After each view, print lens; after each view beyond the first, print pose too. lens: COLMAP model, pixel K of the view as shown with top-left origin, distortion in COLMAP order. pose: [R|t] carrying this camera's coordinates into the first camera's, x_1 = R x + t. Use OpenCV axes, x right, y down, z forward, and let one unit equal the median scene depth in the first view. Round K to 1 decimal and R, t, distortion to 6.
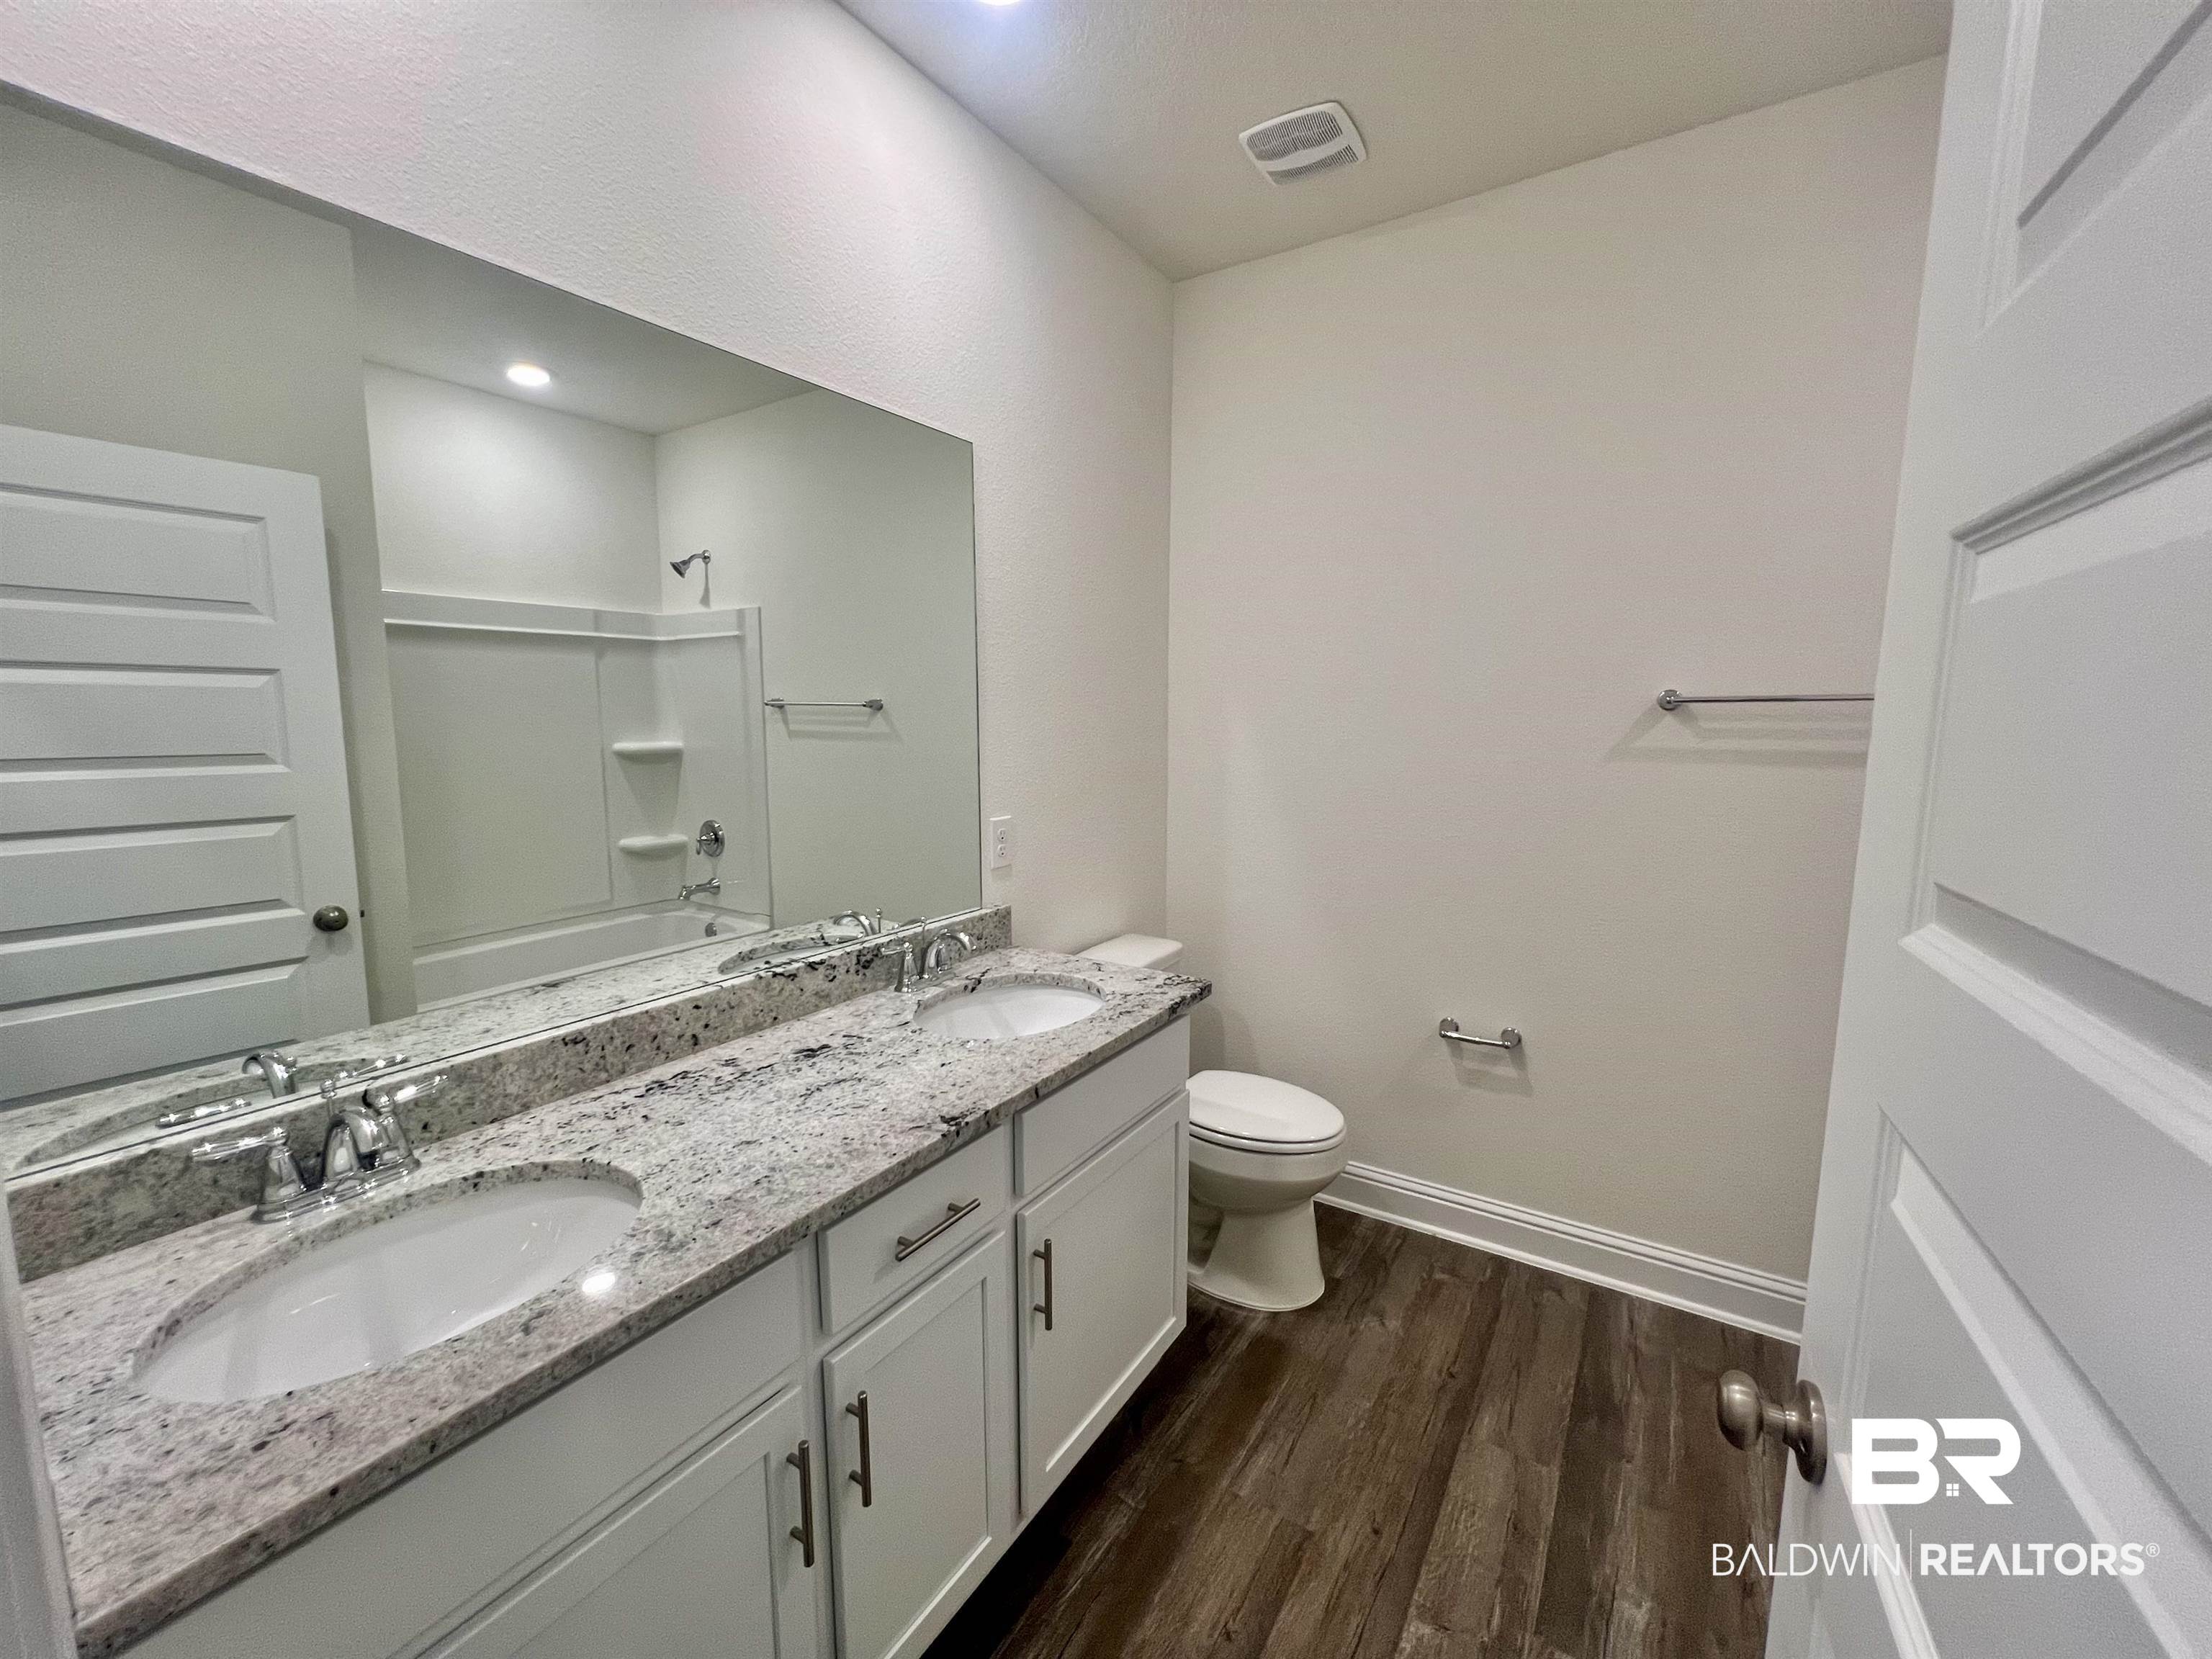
lens RADIAL K [[887.9, 0, 1102.7], [0, 887.9, 829.2], [0, 0, 1]] dist [-0.003577, 0.001341]
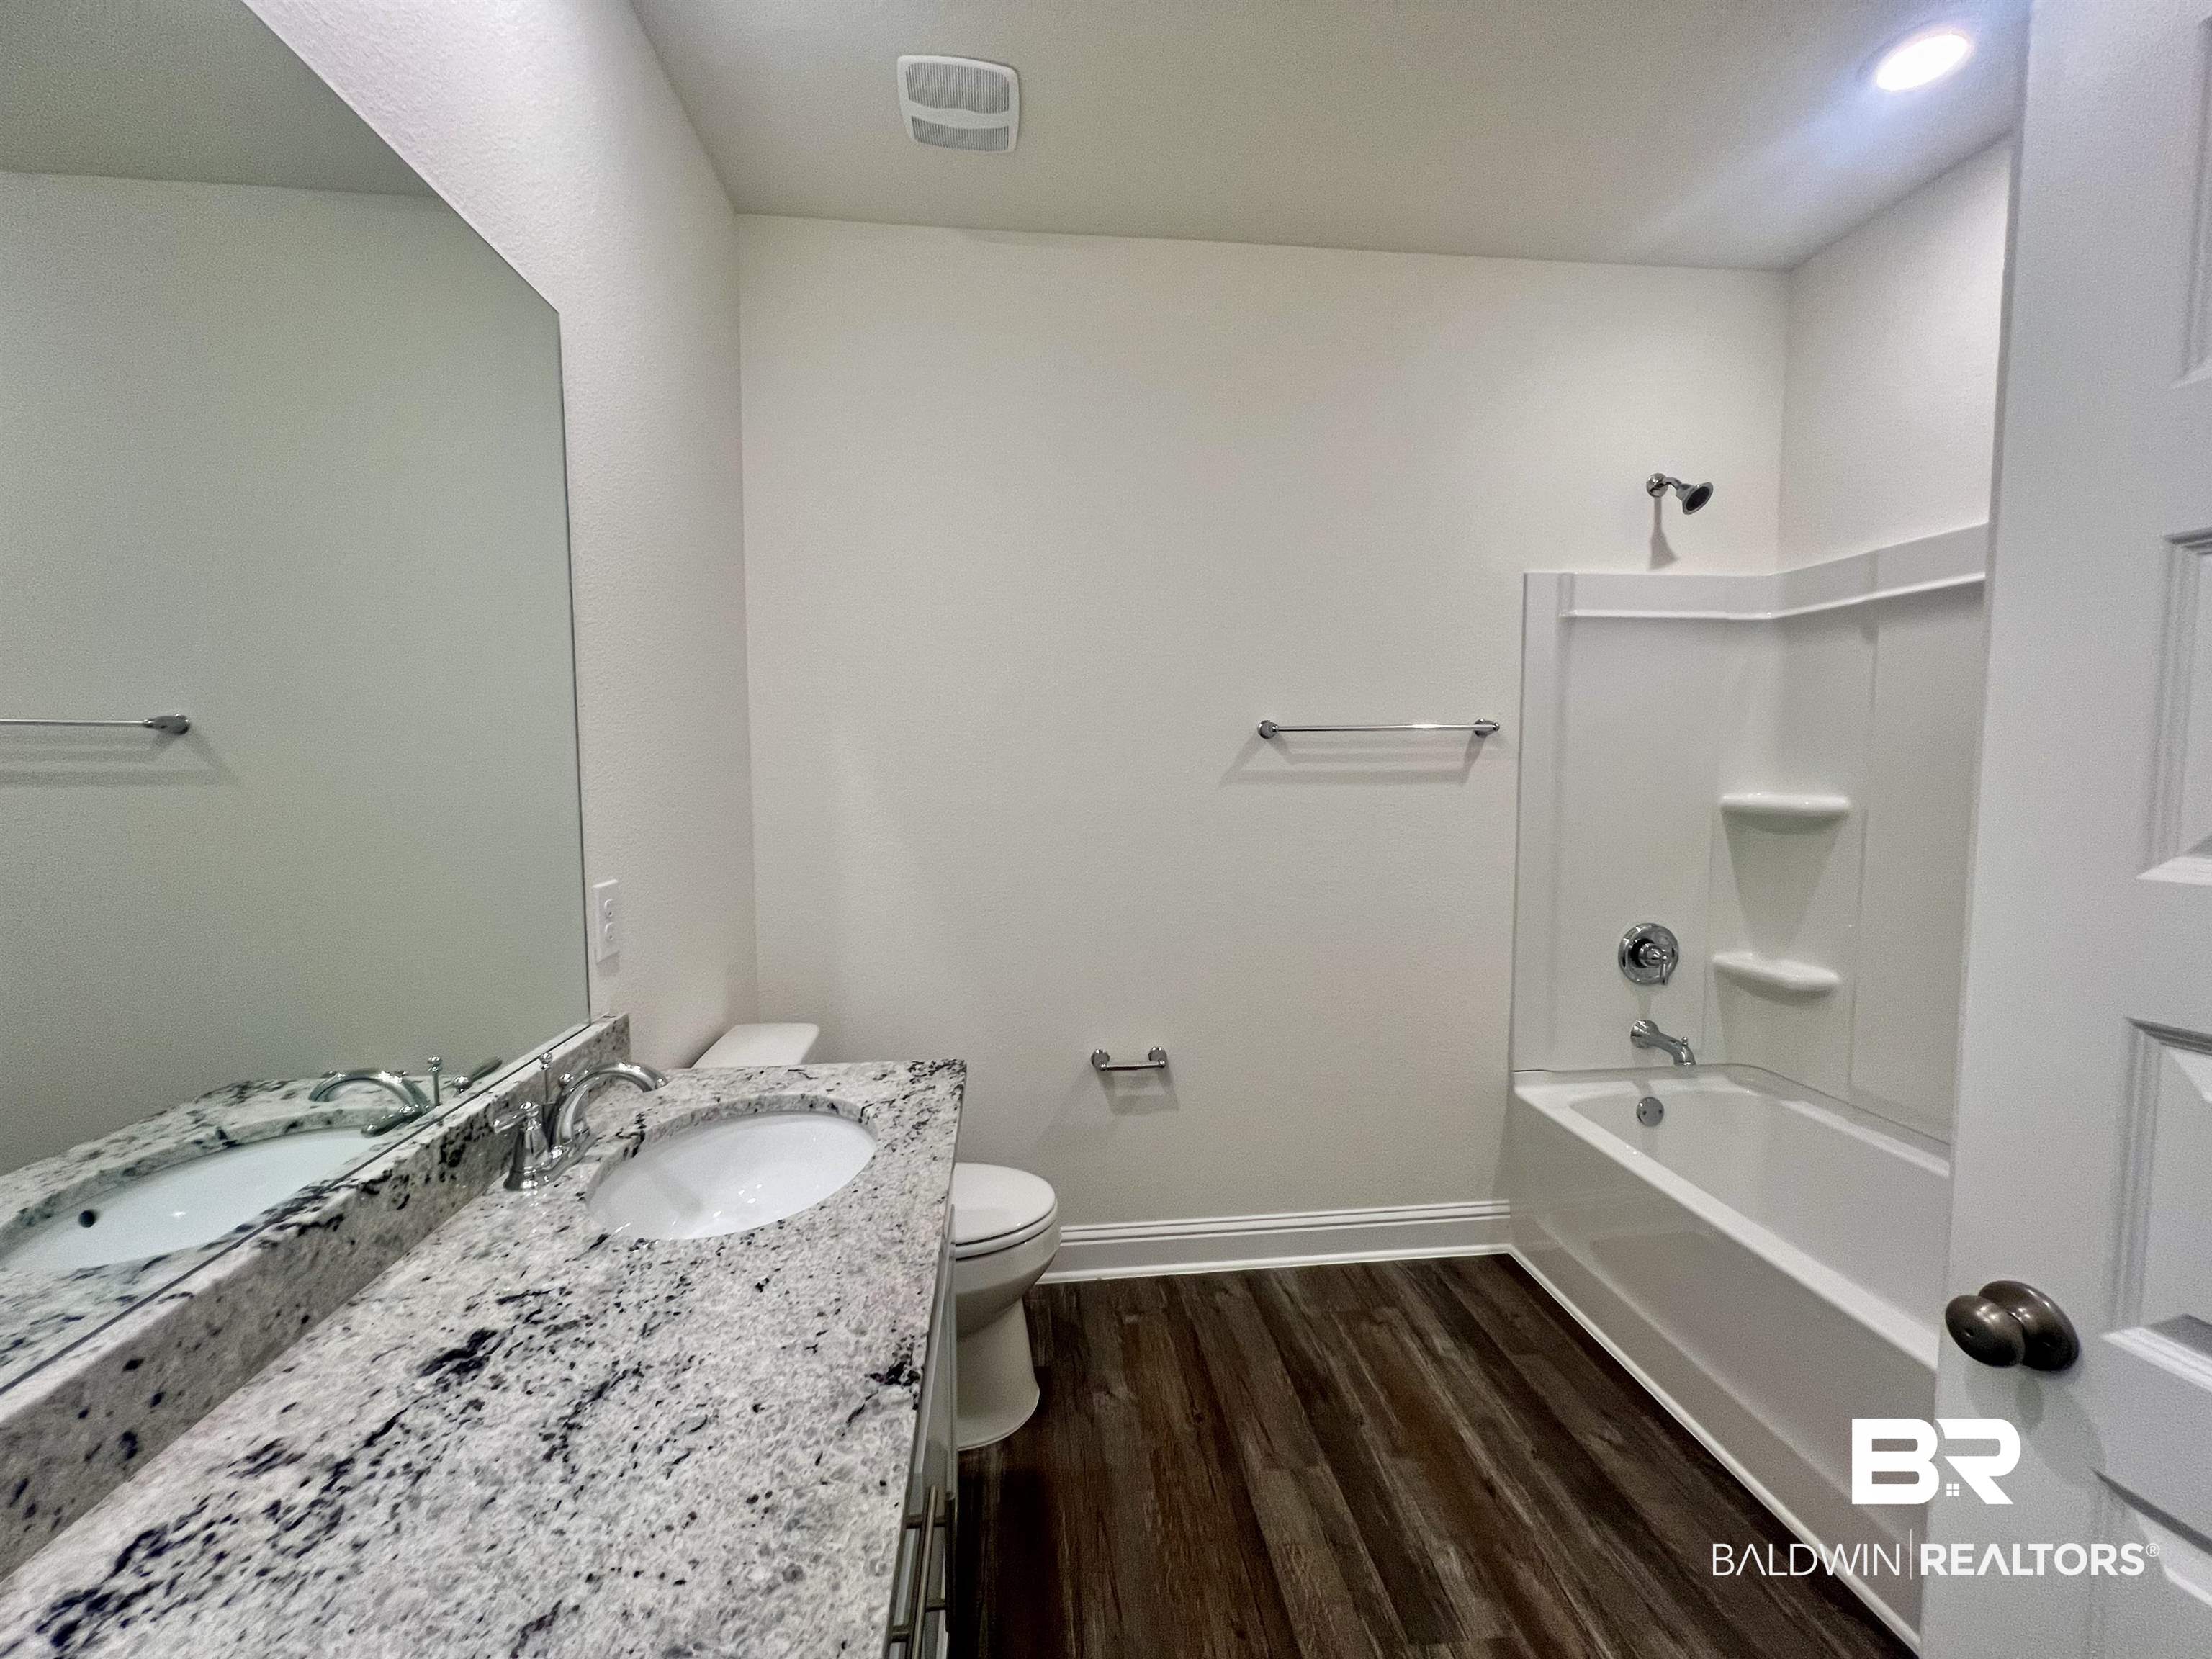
lens RADIAL K [[887.9, 0, 1102.7], [0, 887.9, 829.2], [0, 0, 1]] dist [-0.003577, 0.001341]
pose [[0.777445, -0.047434, 0.627159, -0.296152], [0.082101, 0.996274, -0.026423, -0.006276], [-0.623569, 0.072033, 0.778443, 0.301756]]
